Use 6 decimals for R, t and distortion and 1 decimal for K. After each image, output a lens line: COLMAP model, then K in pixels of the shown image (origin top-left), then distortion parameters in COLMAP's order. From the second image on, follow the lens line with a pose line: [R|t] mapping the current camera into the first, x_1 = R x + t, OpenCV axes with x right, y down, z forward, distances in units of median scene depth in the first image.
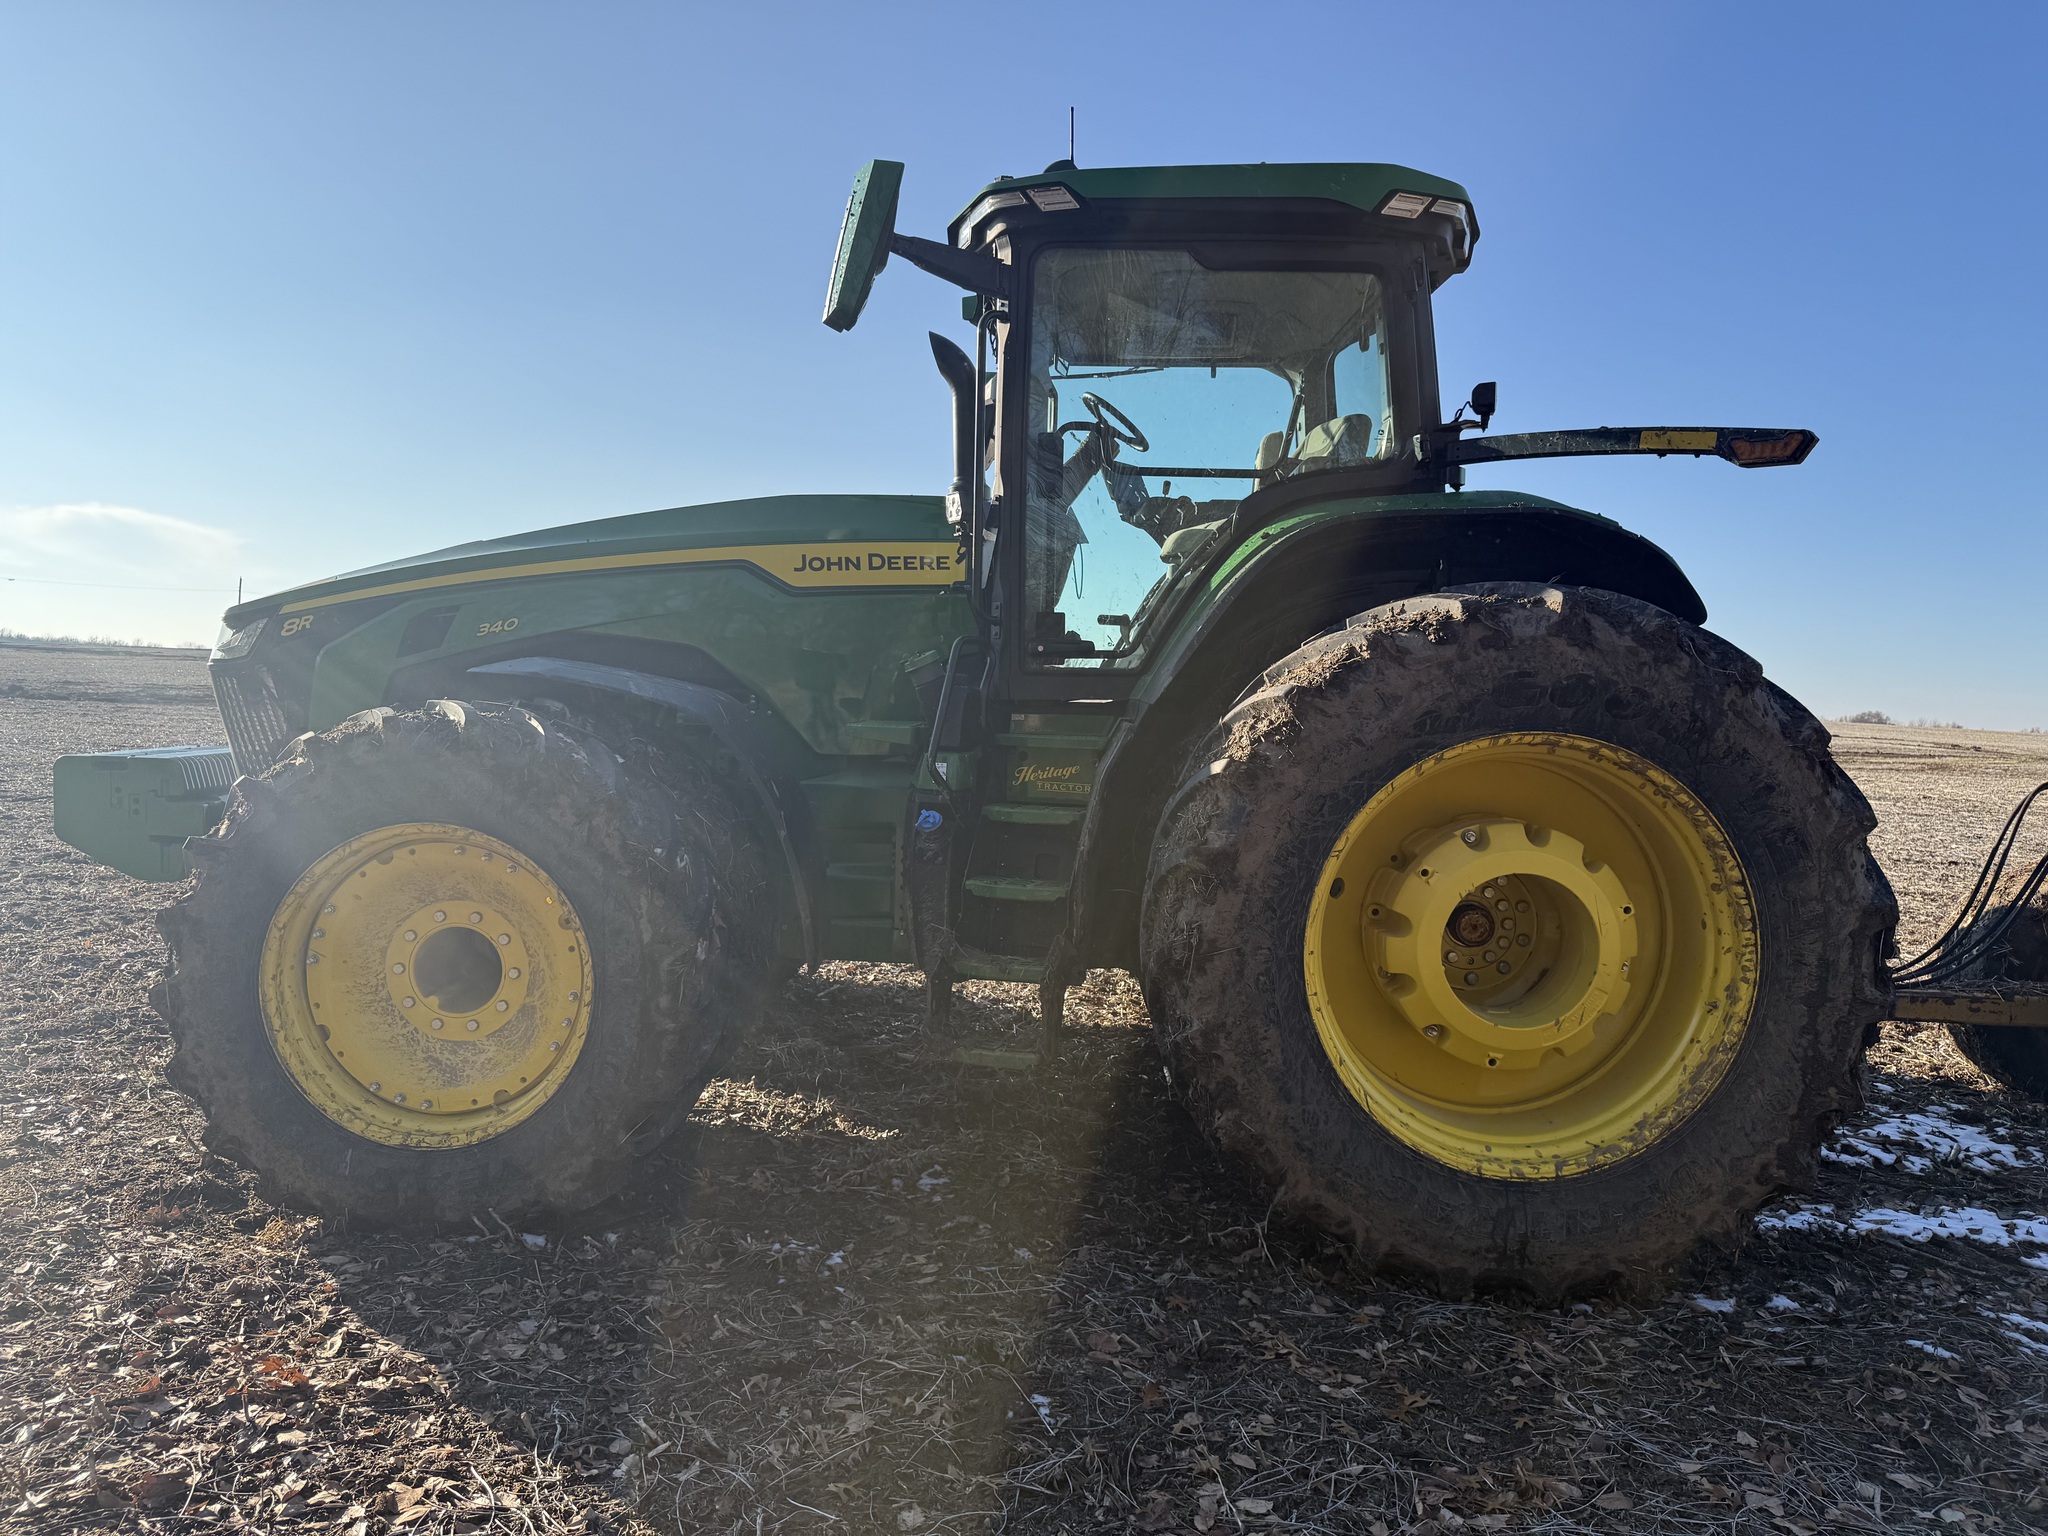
lens RADIAL K [[1427.2, 0, 1024.3], [0, 1427.2, 806.7], [0, 0, 1]] dist [-0.008567, -0.004086]
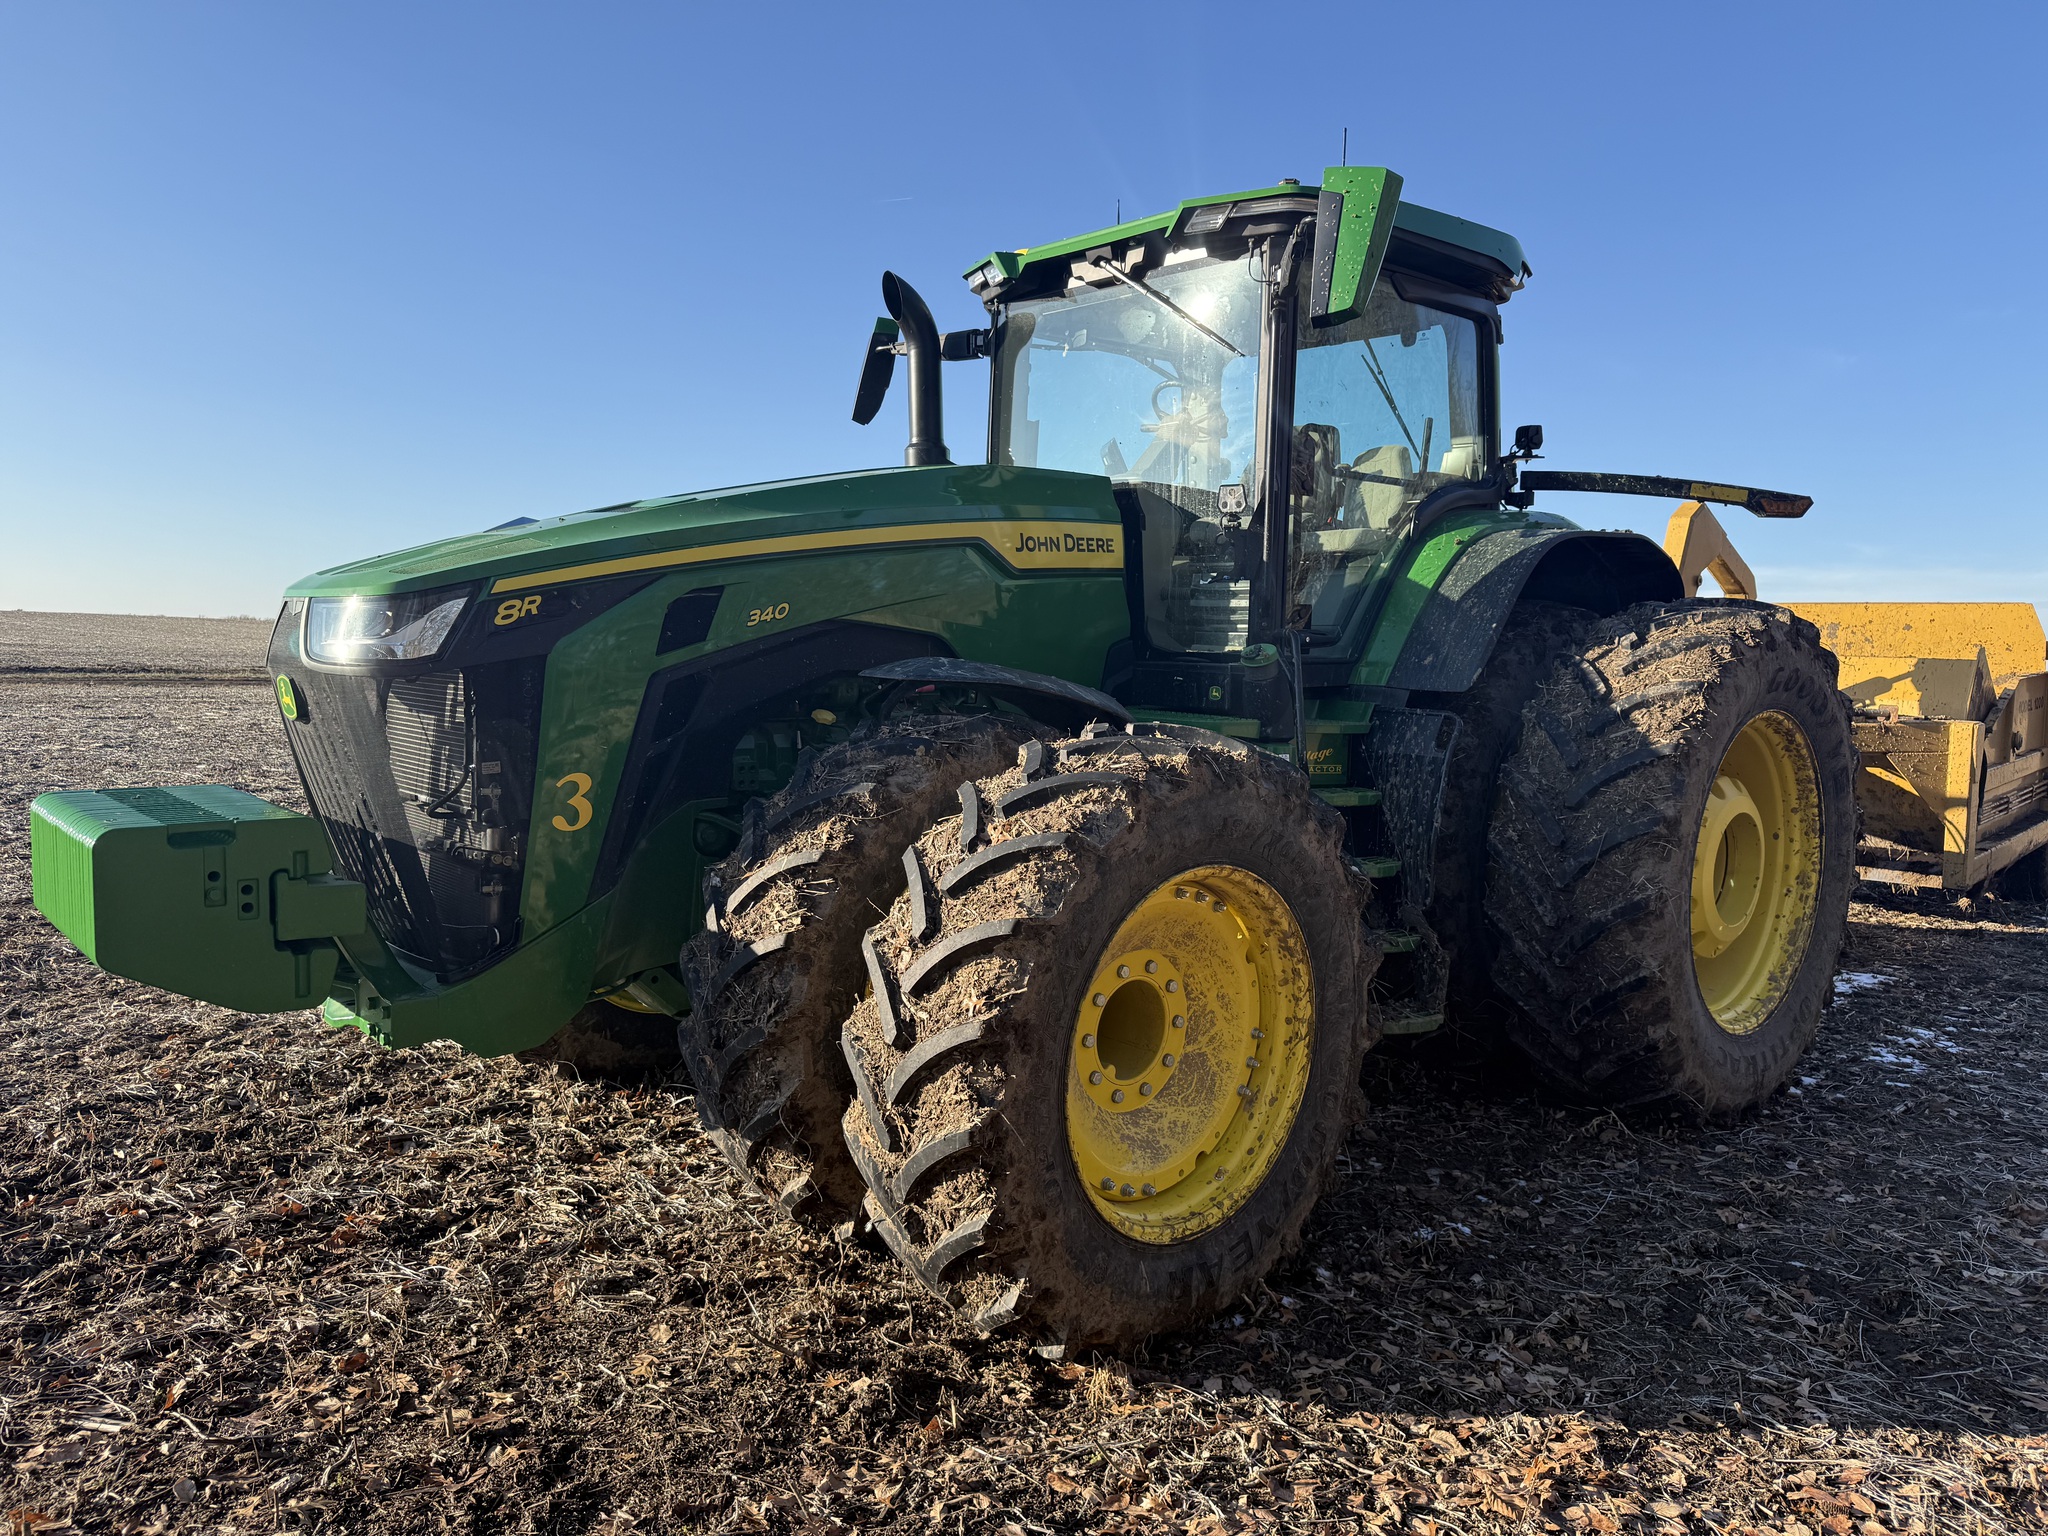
lens RADIAL K [[1480.9, 0, 1024.0], [0, 1480.9, 768.0], [0, 0, 1]] dist [0.054485, -0.100559]
pose [[0.737537, -0.069371, 0.671734, -1.044385], [0.050017, 0.997589, 0.048106, -0.092430], [-0.673451, -0.001881, 0.739229, 0.375508]]
